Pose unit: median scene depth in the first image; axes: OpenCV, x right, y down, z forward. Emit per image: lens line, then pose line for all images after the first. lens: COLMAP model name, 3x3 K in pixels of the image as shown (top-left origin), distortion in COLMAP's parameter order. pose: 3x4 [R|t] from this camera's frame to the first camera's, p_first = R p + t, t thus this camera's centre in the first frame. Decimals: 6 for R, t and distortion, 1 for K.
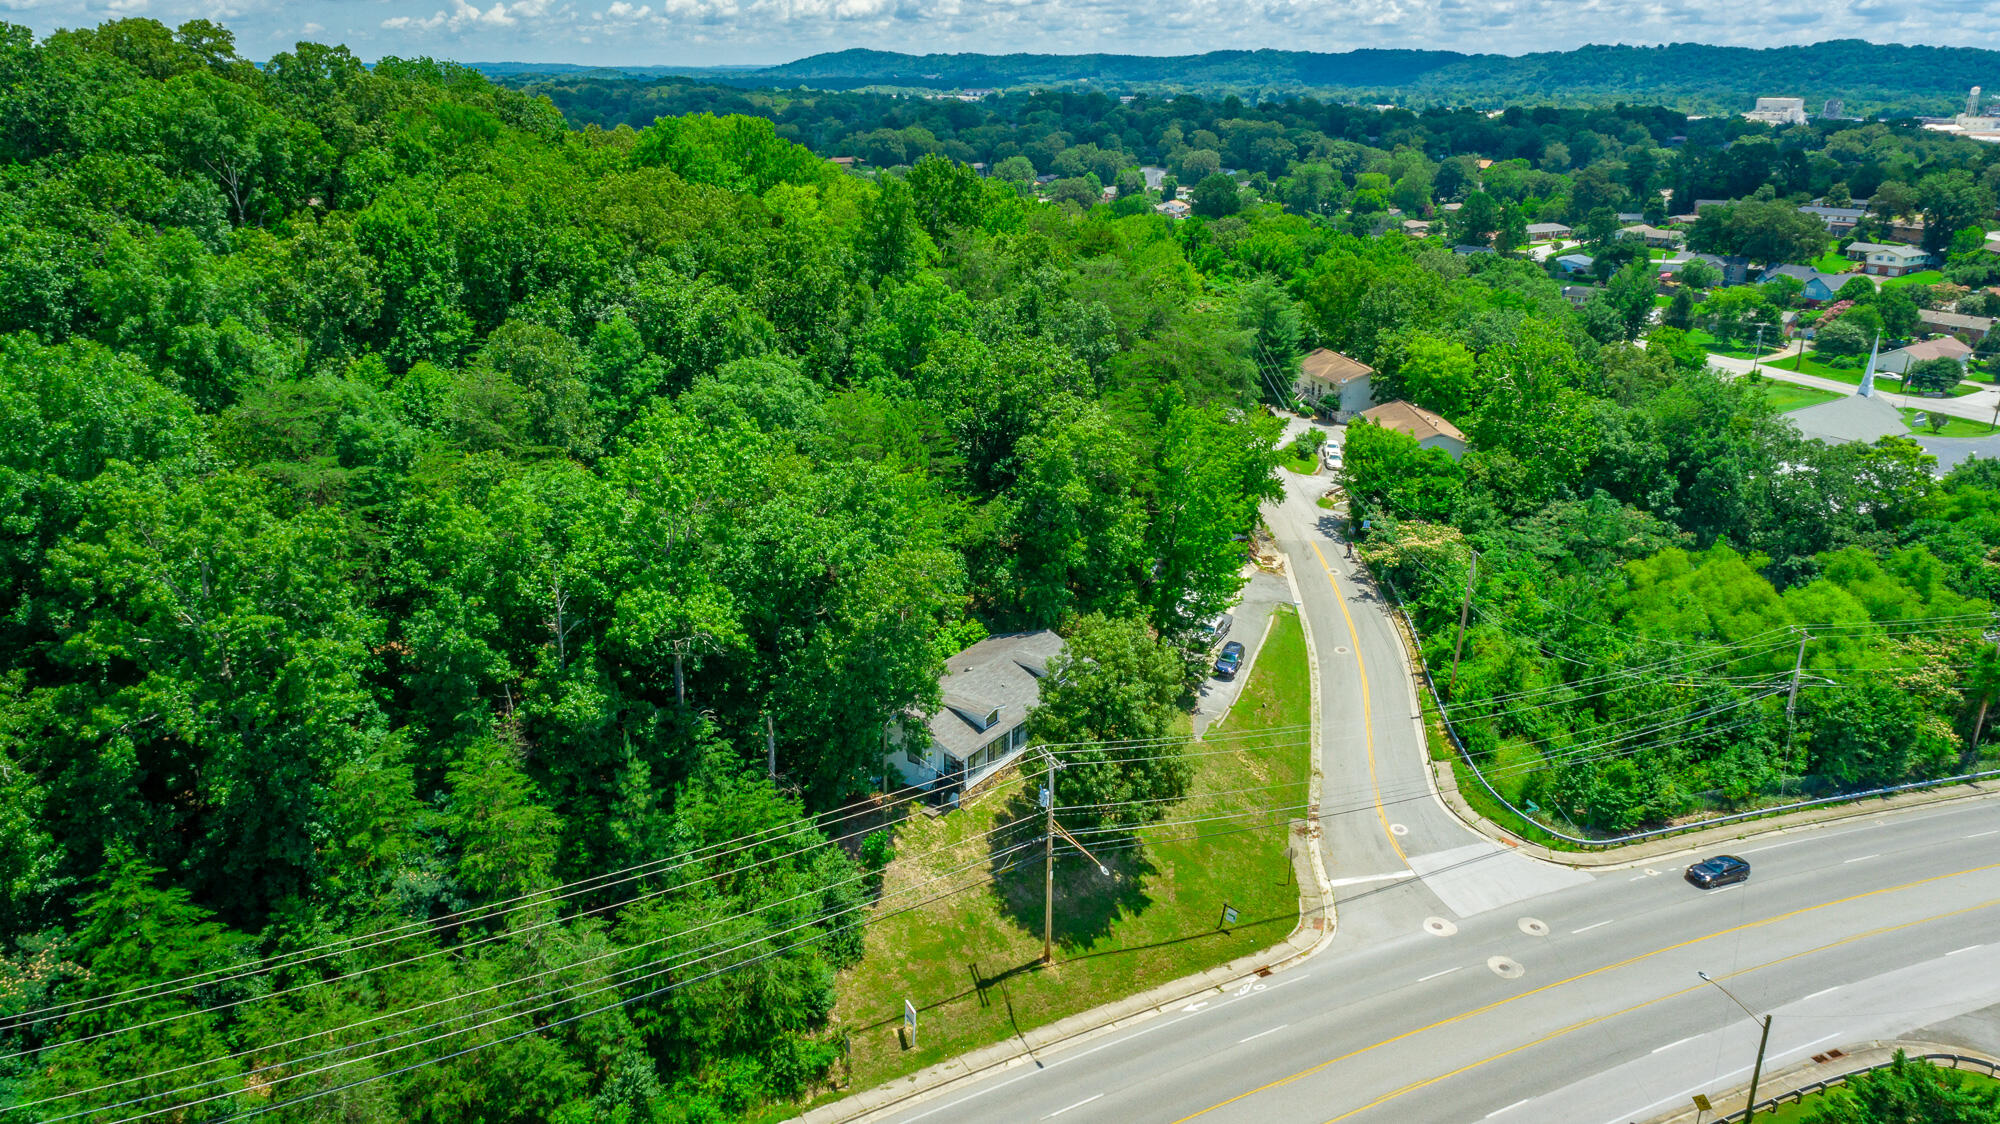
lens RADIAL K [[1359.1, 0, 1001.1], [0, 1359.1, 562.2], [0, 0, 1]] dist [-0.014828, 0.011530]
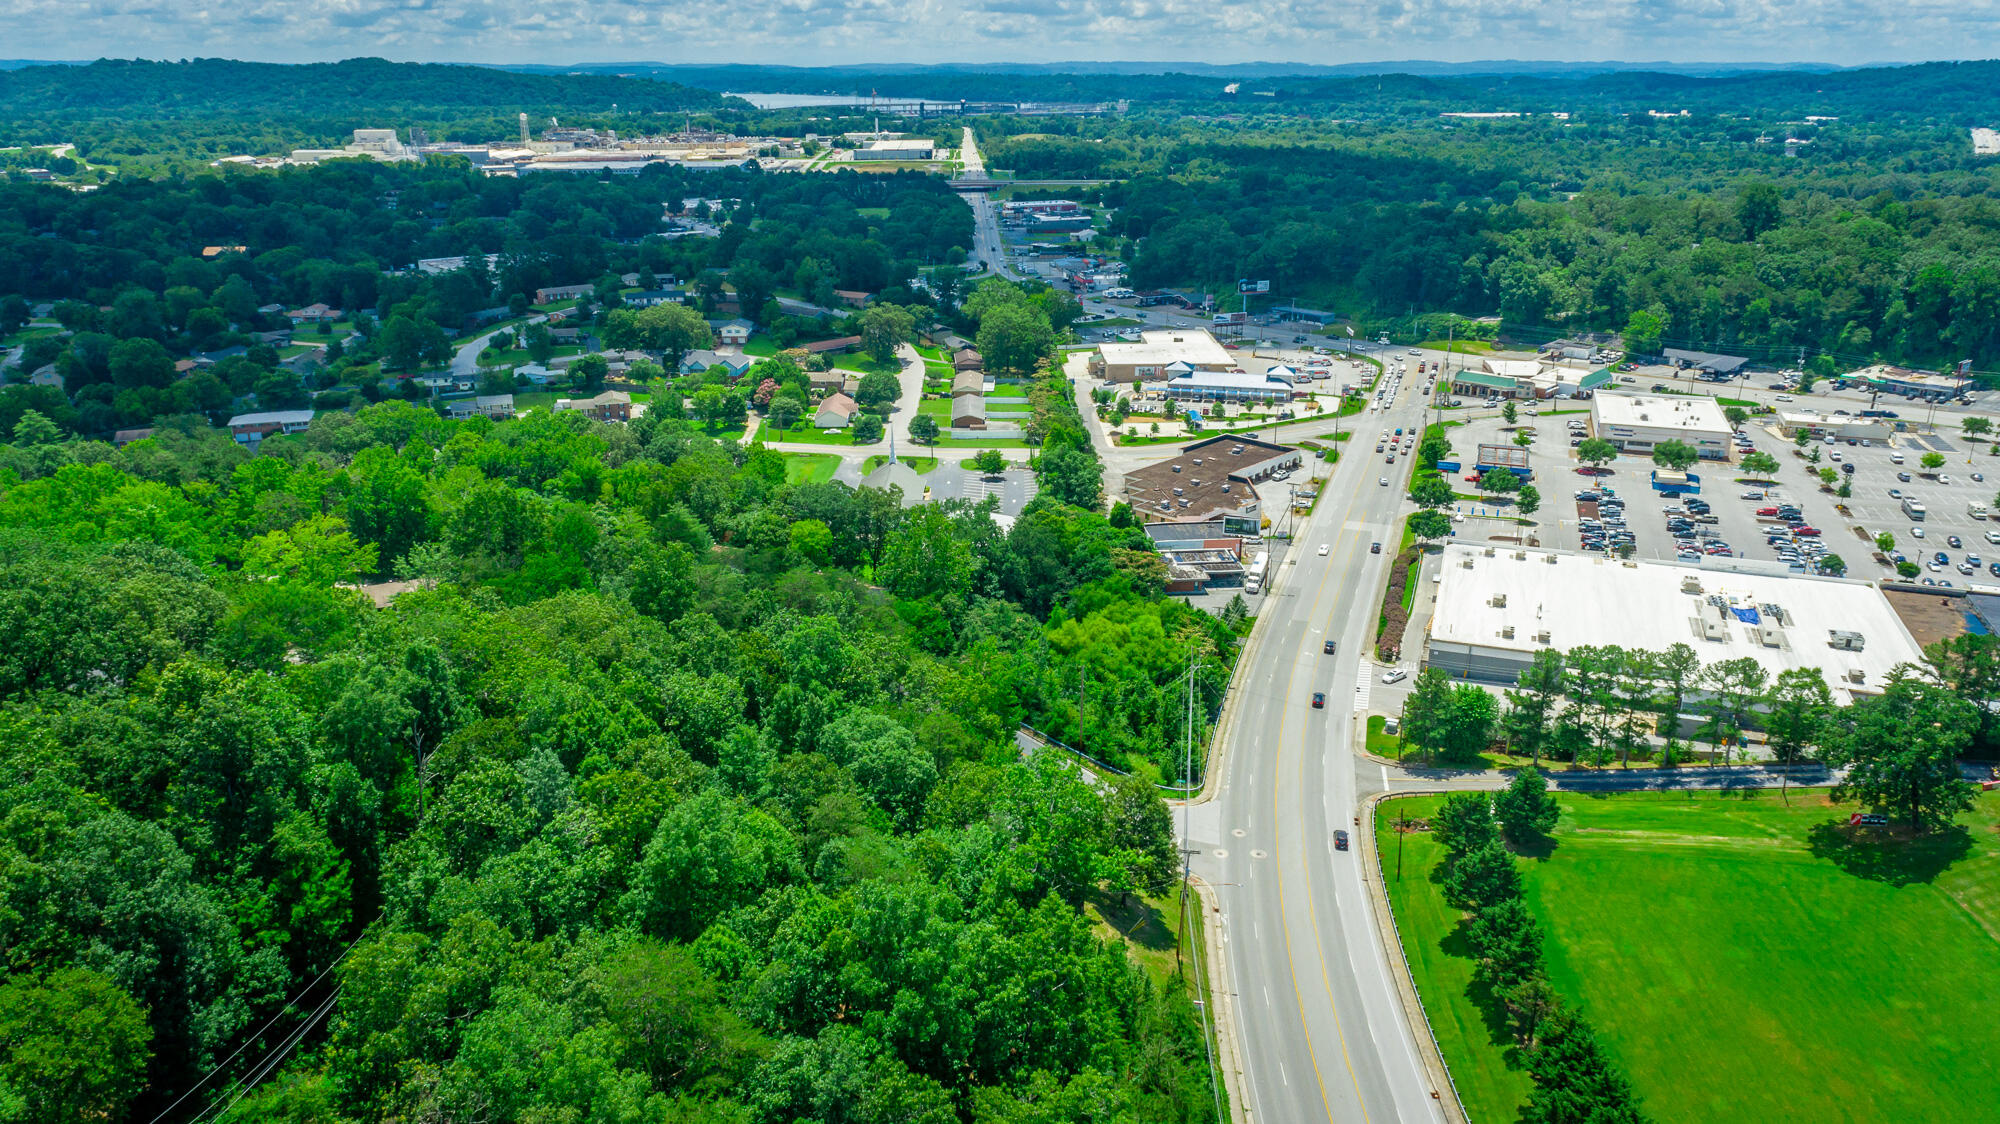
lens RADIAL K [[1359.1, 0, 1001.1], [0, 1359.1, 562.2], [0, 0, 1]] dist [-0.014828, 0.011530]
pose [[0.561038, -0.287133, 0.776396, -1.396997], [0.283015, 0.947929, 0.146059, -0.566044], [-0.777907, 0.137787, 0.613087, -0.038749]]
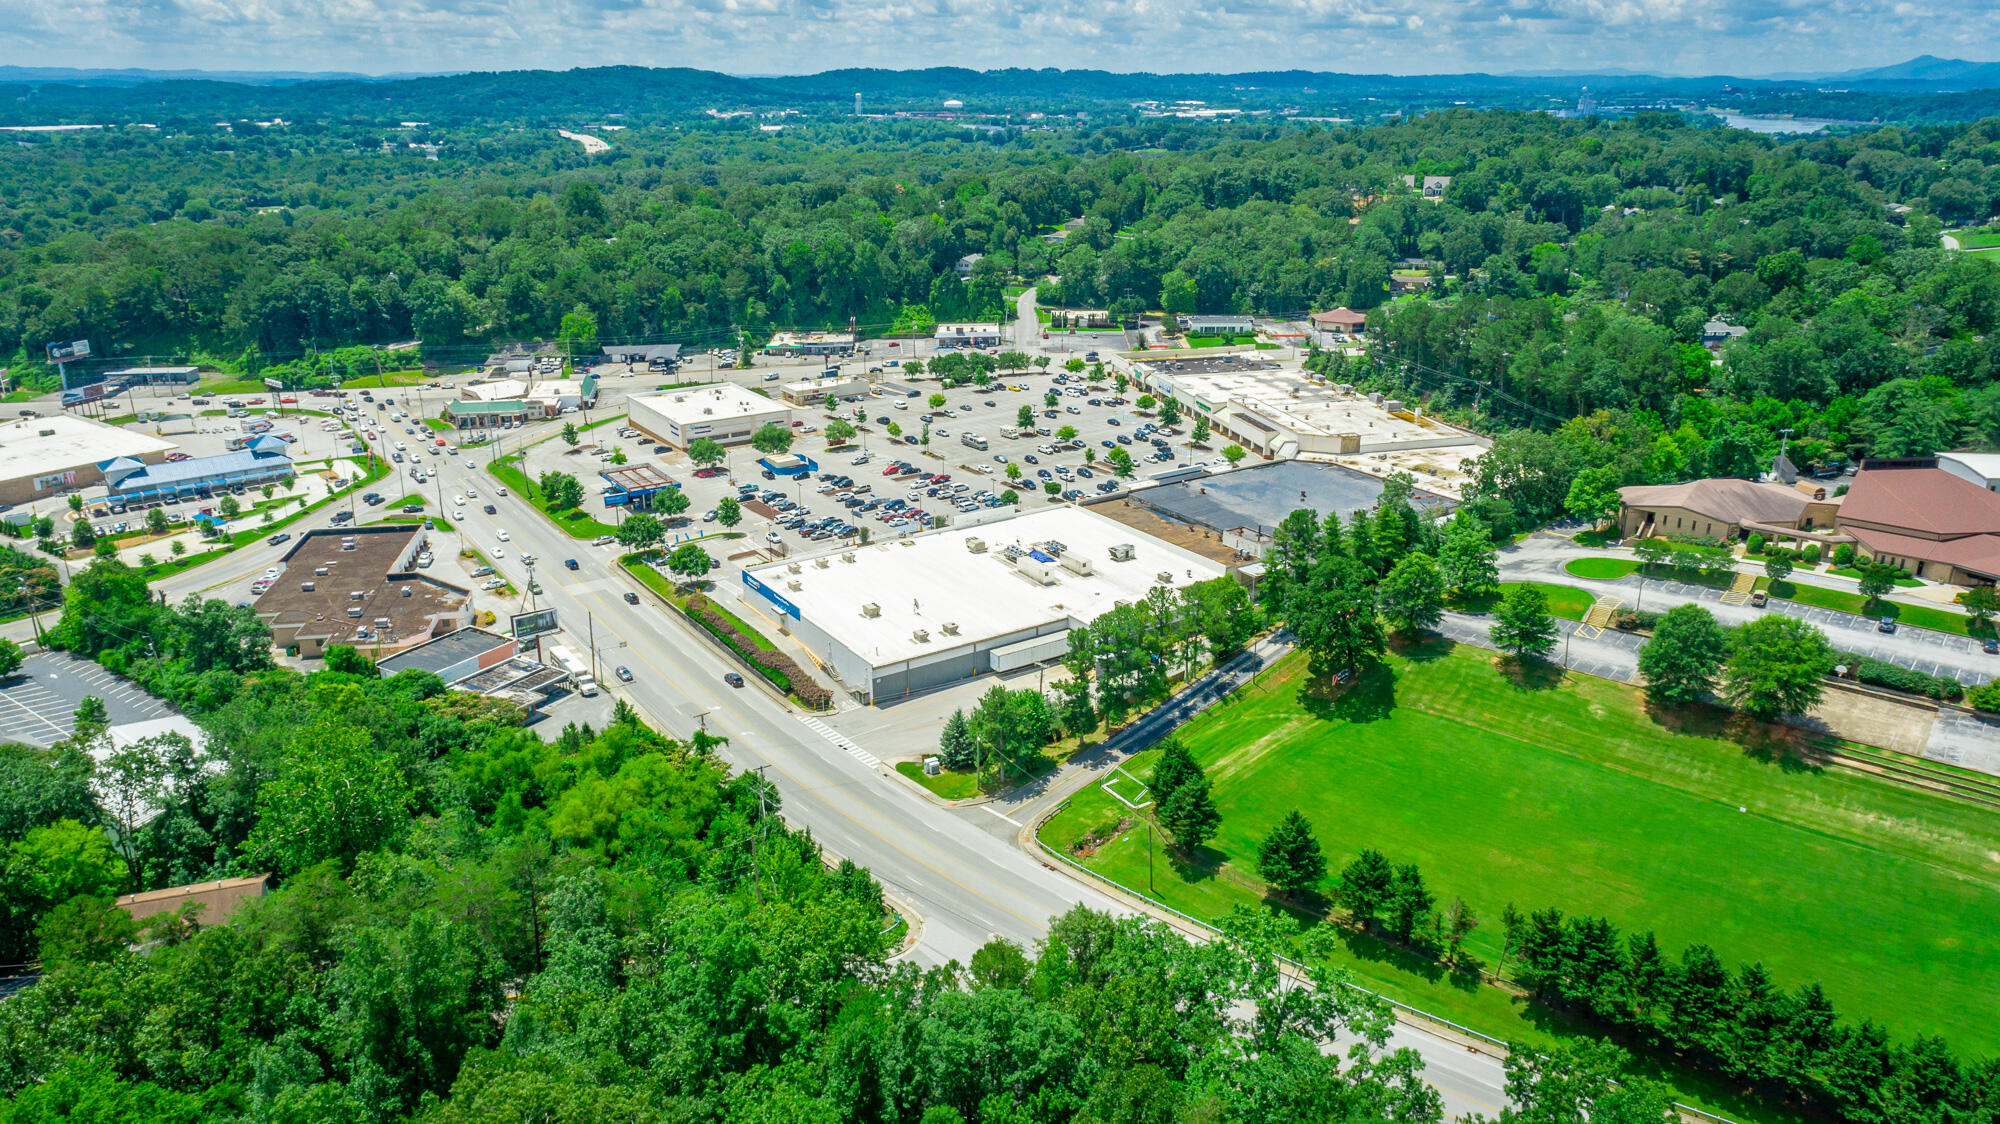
lens RADIAL K [[1396.3, 0, 991.9], [0, 1396.3, 514.9], [0, 0, 1]] dist [-0.005516, 0.002152]
pose [[-0.342858, -0.283678, 0.895531, -1.159198], [0.310994, 0.865279, 0.393160, -0.994656], [-0.886415, 0.413302, -0.208446, 1.256968]]
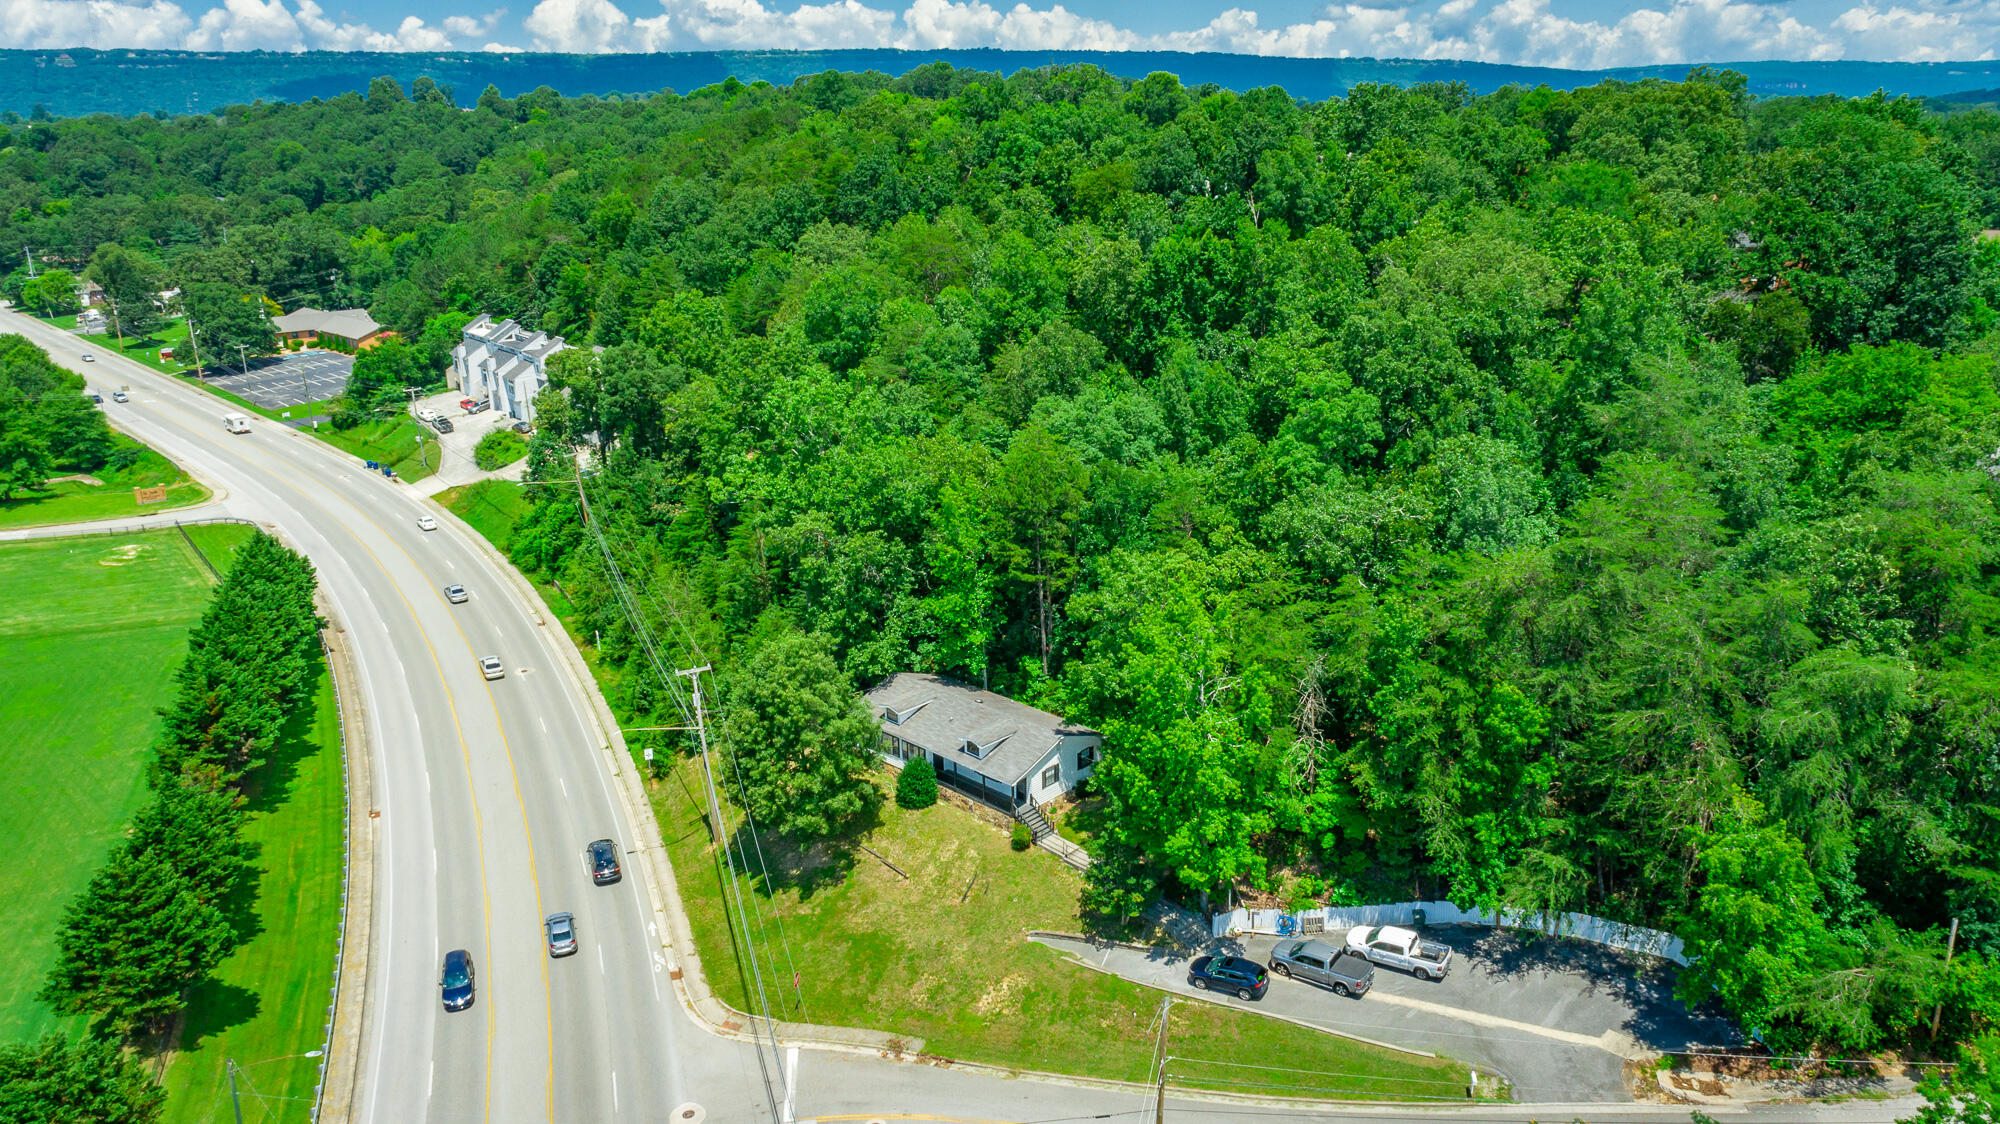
lens RADIAL K [[1384.5, 0, 1002.1], [0, 1384.5, 558.7], [0, 0, 1]] dist [-0.017203, 0.015002]
pose [[-0.150708, 0.288797, -0.945454, 1.109736], [-0.318699, 0.891123, 0.323003, -0.431305], [0.935798, 0.349994, -0.042260, 1.192352]]
